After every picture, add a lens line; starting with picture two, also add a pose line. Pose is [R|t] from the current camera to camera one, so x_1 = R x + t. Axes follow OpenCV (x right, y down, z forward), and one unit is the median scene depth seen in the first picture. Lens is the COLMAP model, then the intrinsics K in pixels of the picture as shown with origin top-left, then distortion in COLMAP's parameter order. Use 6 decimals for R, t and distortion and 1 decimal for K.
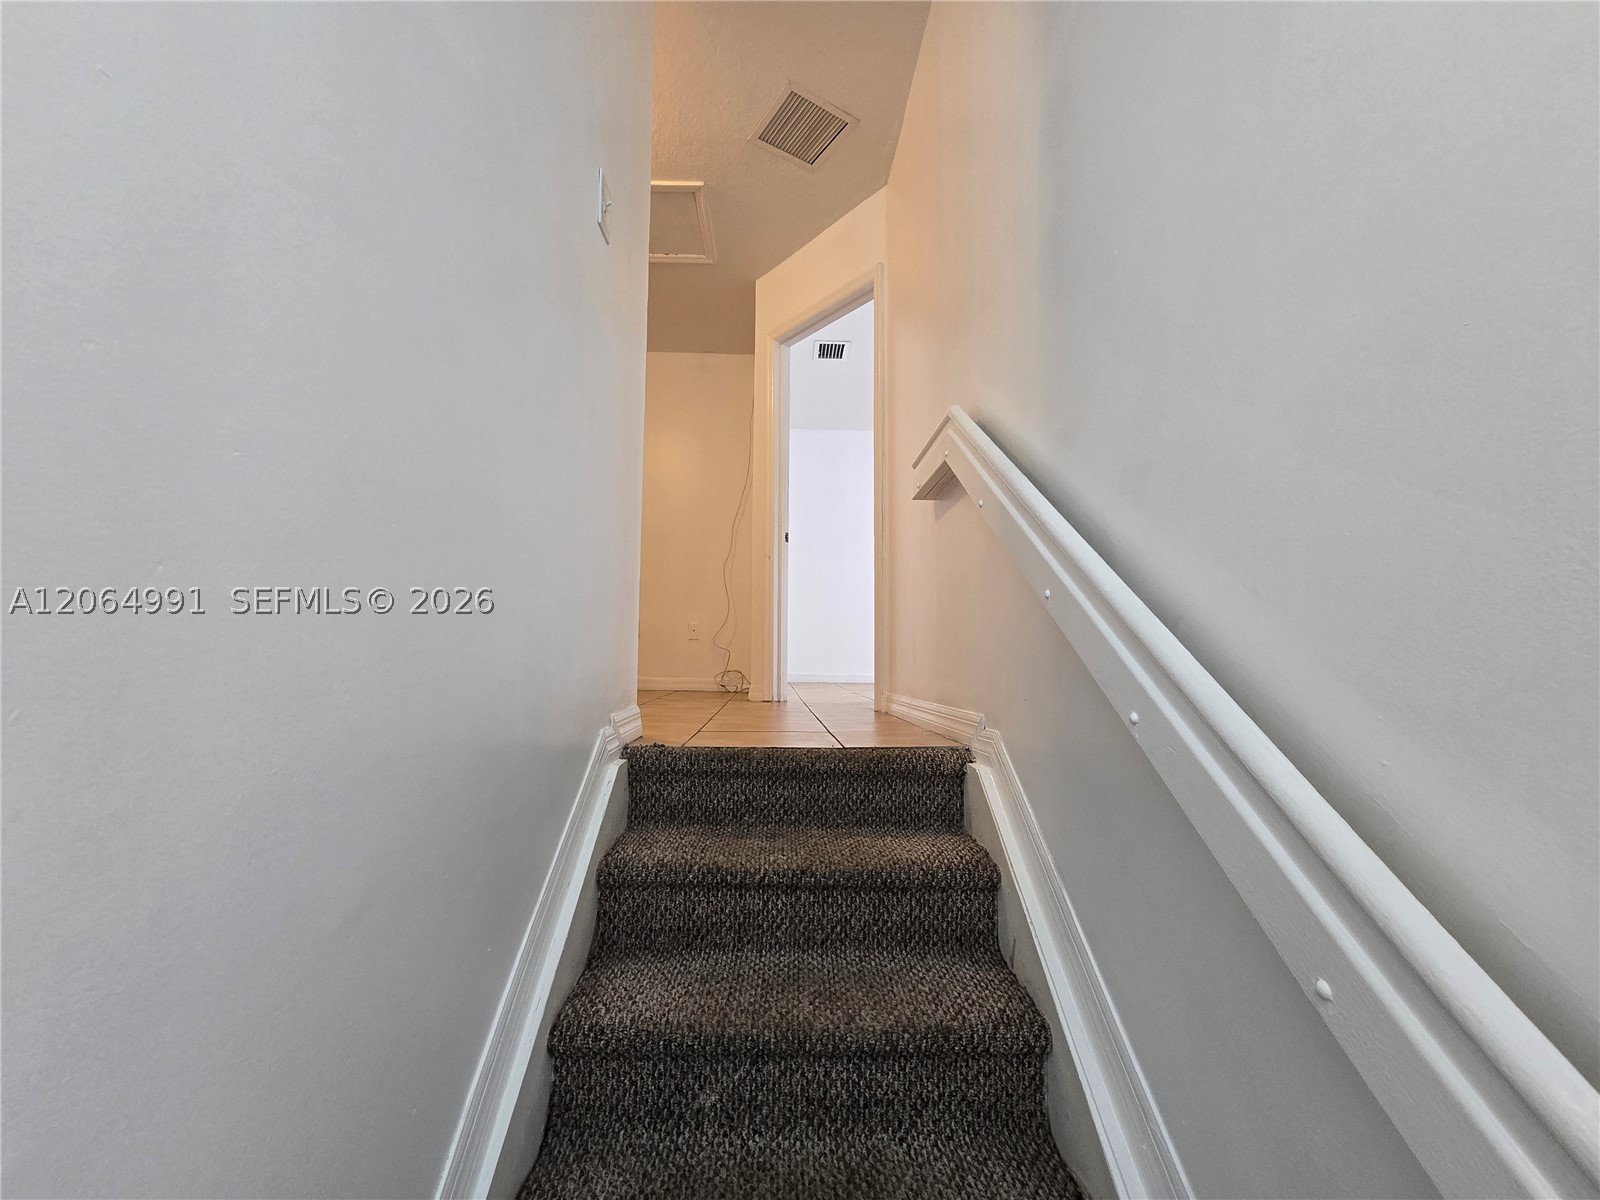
lens RADIAL K [[653.6, 0, 798.9], [0, 653.6, 608.1], [0, 0, 1]] dist [-0.003055, 0.001843]
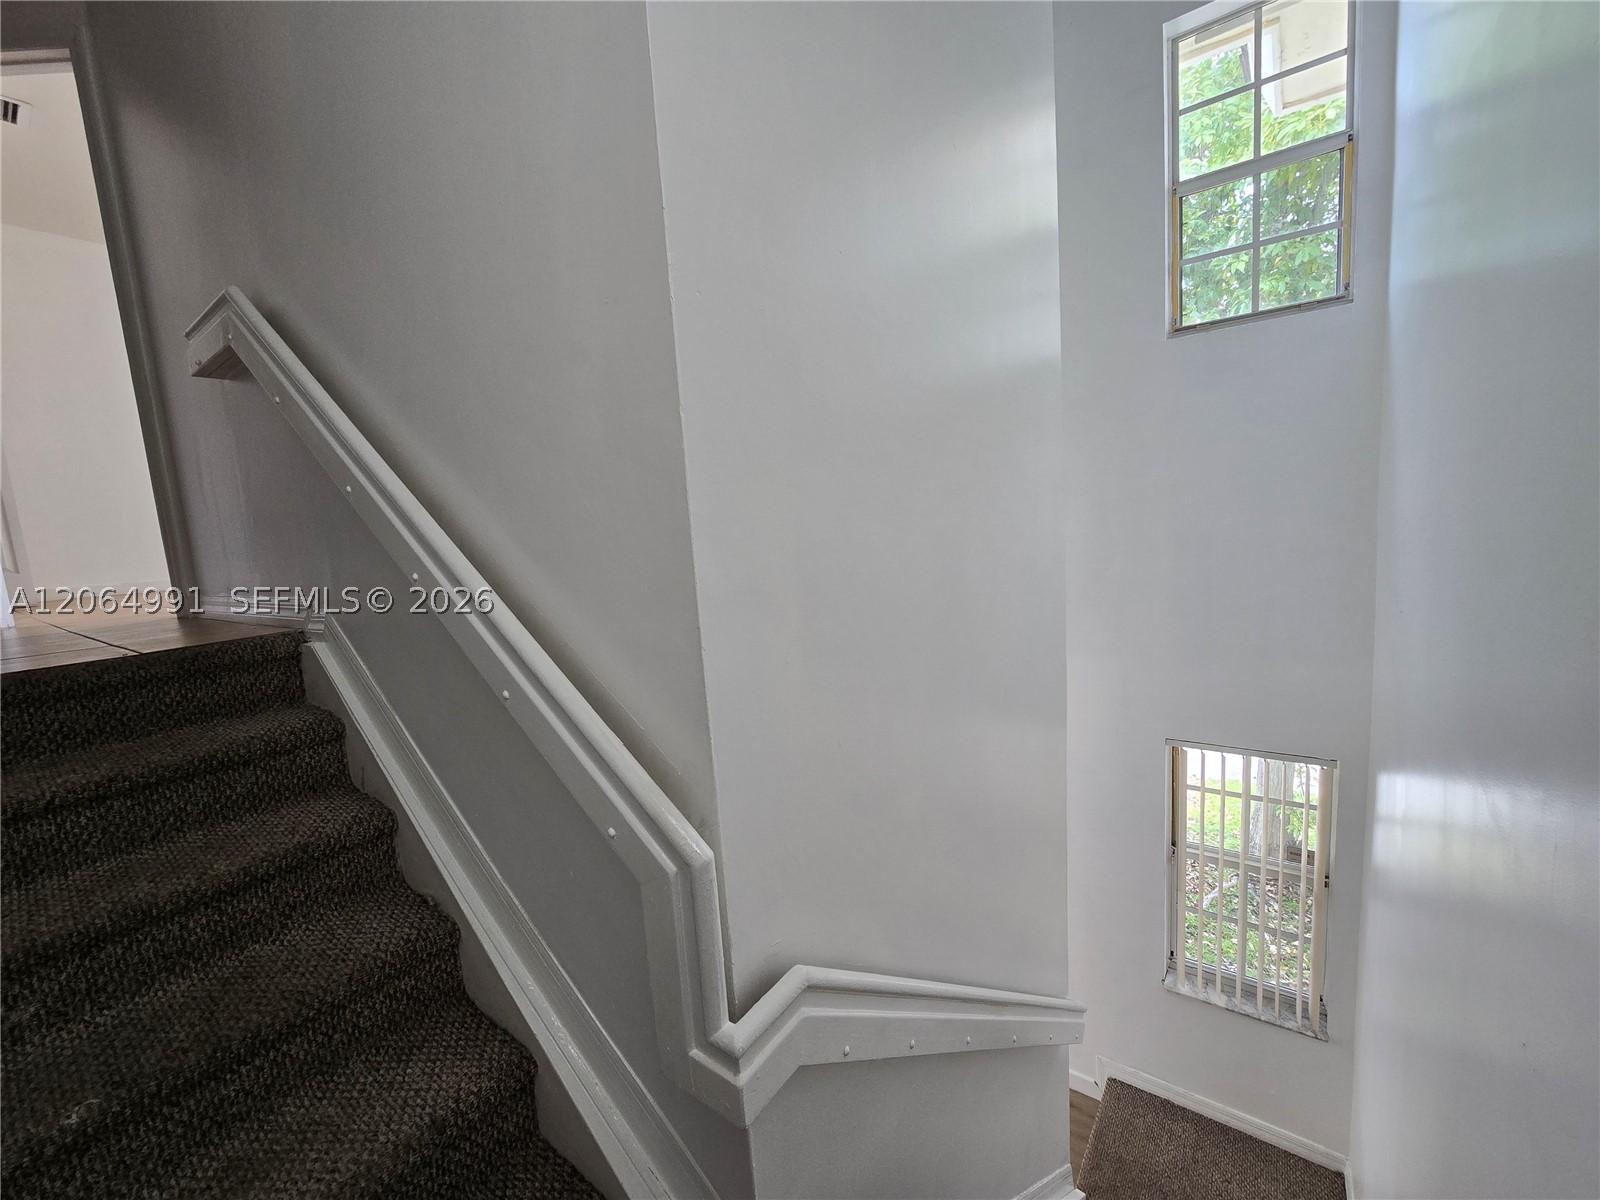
lens RADIAL K [[653.6, 0, 790.5], [0, 653.6, 612.8], [0, 0, 1]] dist [-0.003055, 0.001843]
pose [[0.634133, -0.151346, 0.758268, -0.052142], [0.009362, 0.982088, 0.188190, -0.014358], [-0.773168, -0.112239, 0.624191, -0.364531]]
